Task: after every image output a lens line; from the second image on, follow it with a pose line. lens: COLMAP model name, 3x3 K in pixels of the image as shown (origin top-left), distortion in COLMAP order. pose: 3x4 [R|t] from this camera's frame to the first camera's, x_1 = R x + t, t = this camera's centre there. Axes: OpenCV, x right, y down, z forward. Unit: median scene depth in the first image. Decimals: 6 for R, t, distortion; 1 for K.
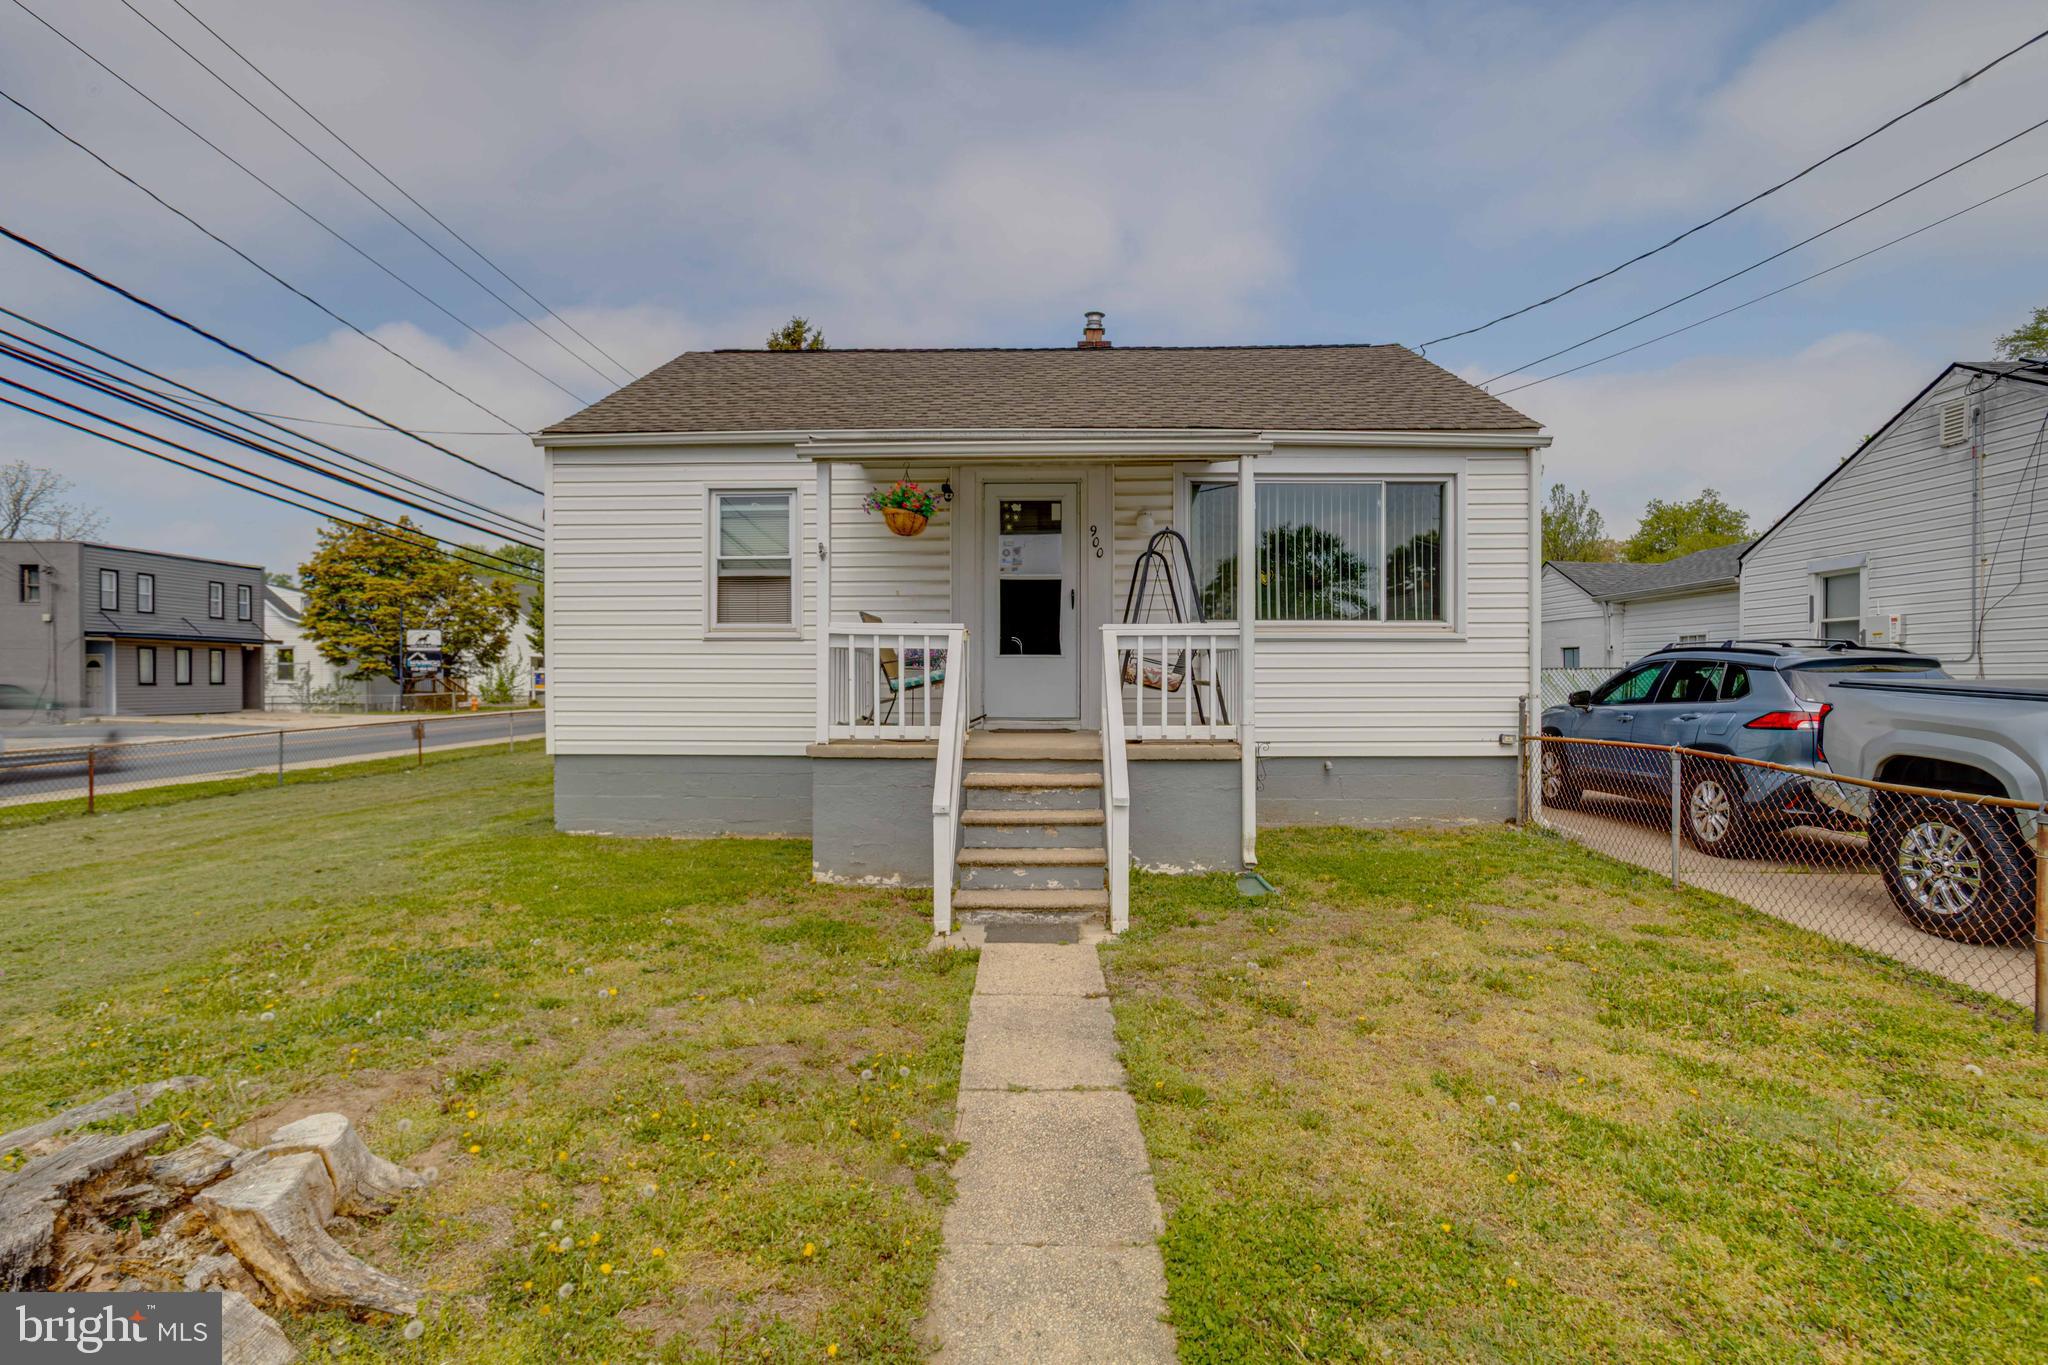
lens RADIAL K [[1020.7, 0, 1016.2], [0, 1020.7, 658.0], [0, 0, 1]] dist [-0.044682, 0.026715]
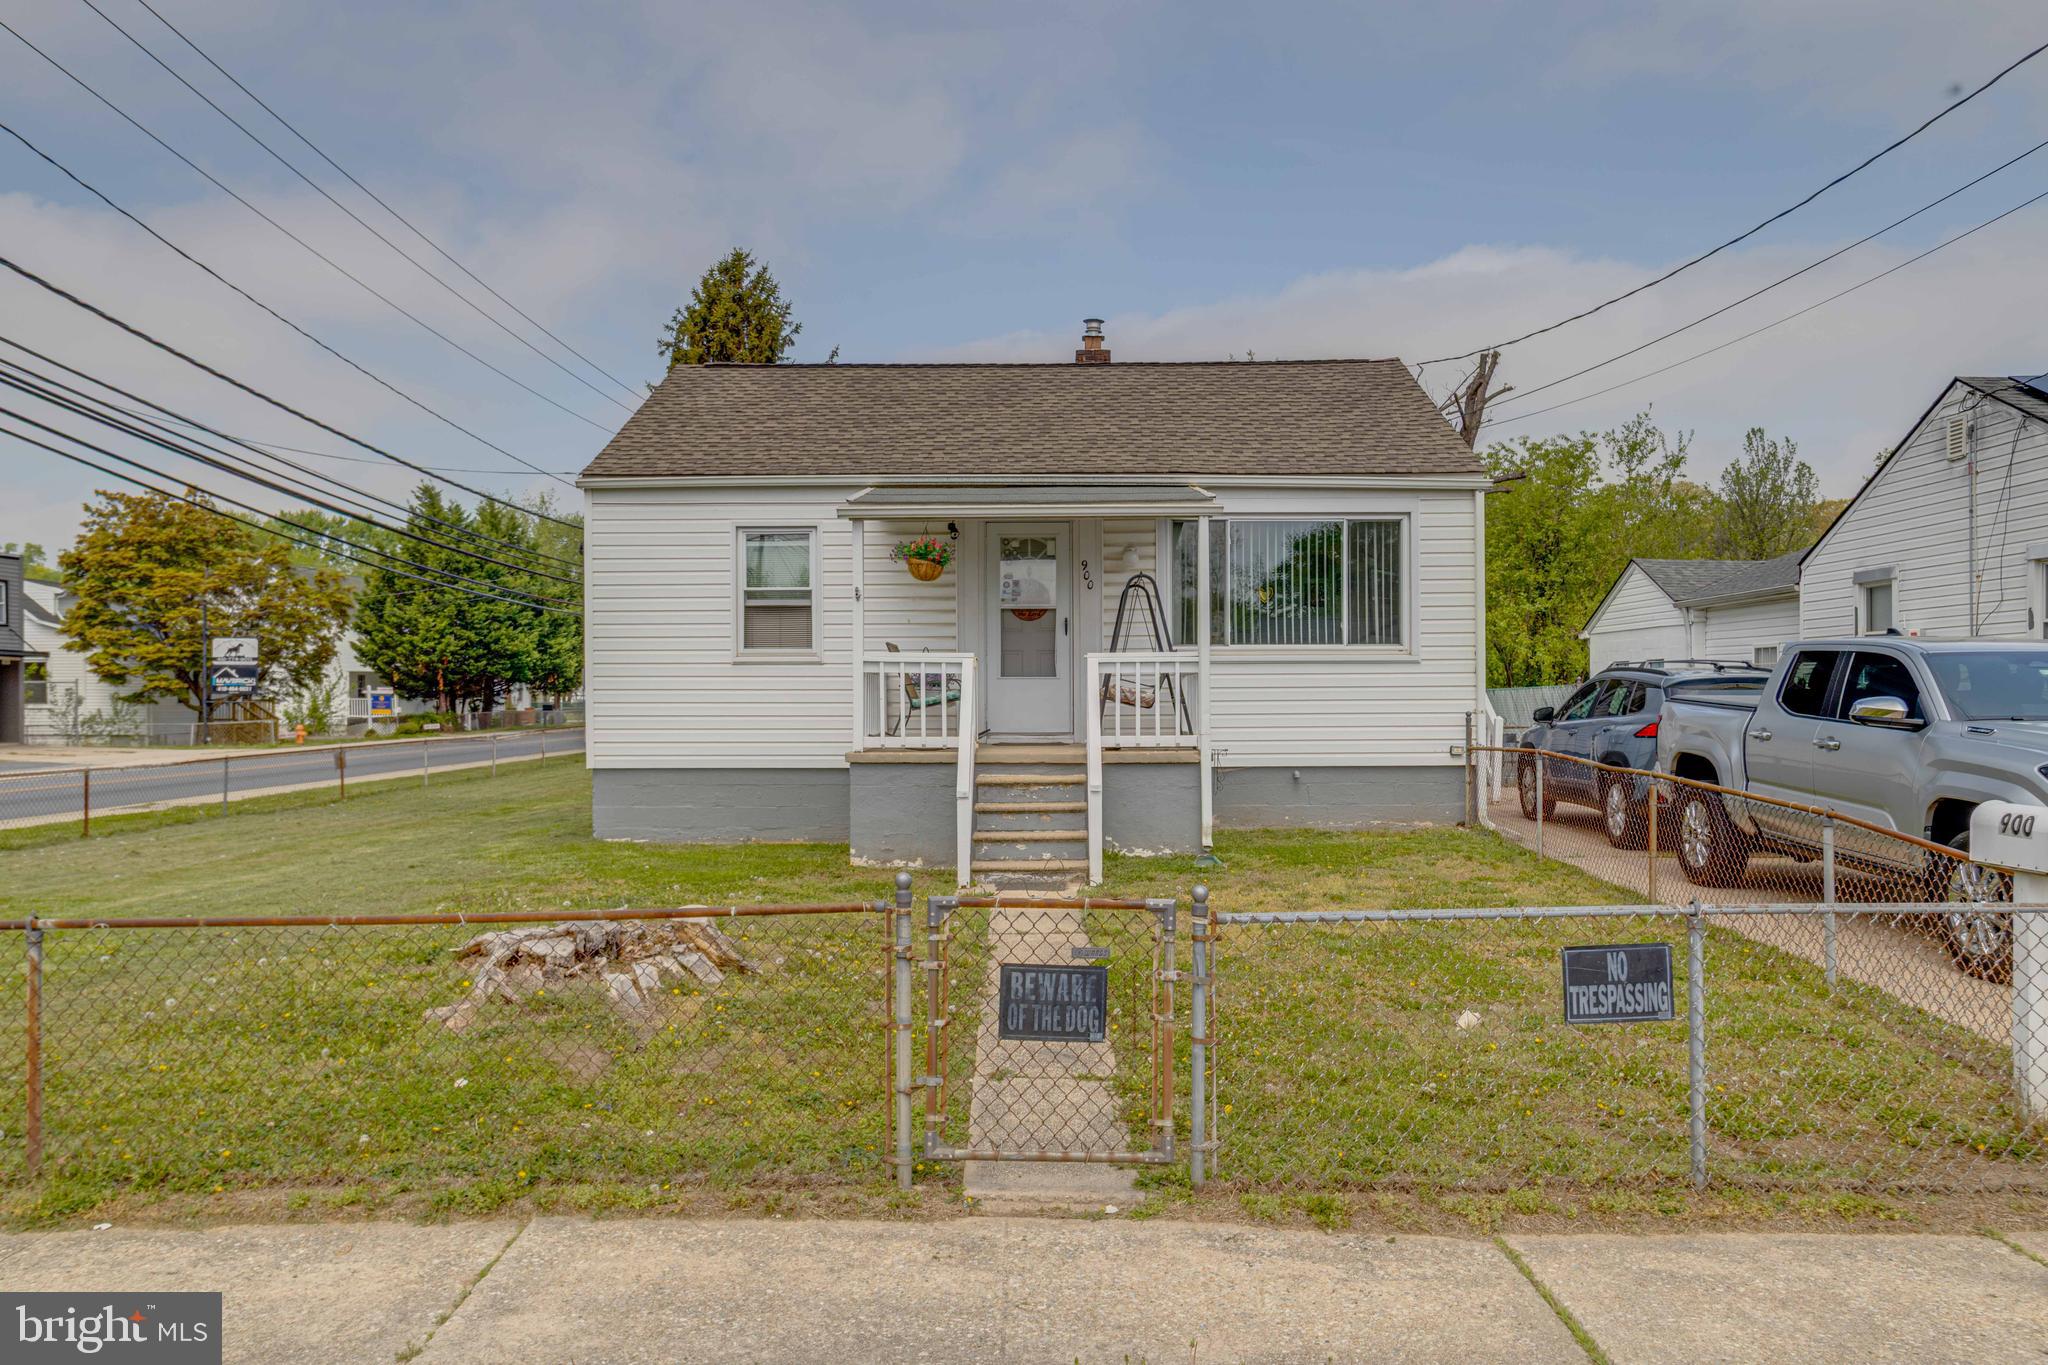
lens RADIAL K [[1123.8, 0, 1024.0], [0, 1123.8, 682.5], [0, 0, 1]] dist [-0.000499, -0.000086]
pose [[0.999943, -0.003642, 0.010073, -0.004042], [0.003576, 0.999972, 0.006563, -0.005198], [-0.010097, -0.006526, 0.999928, -0.275416]]
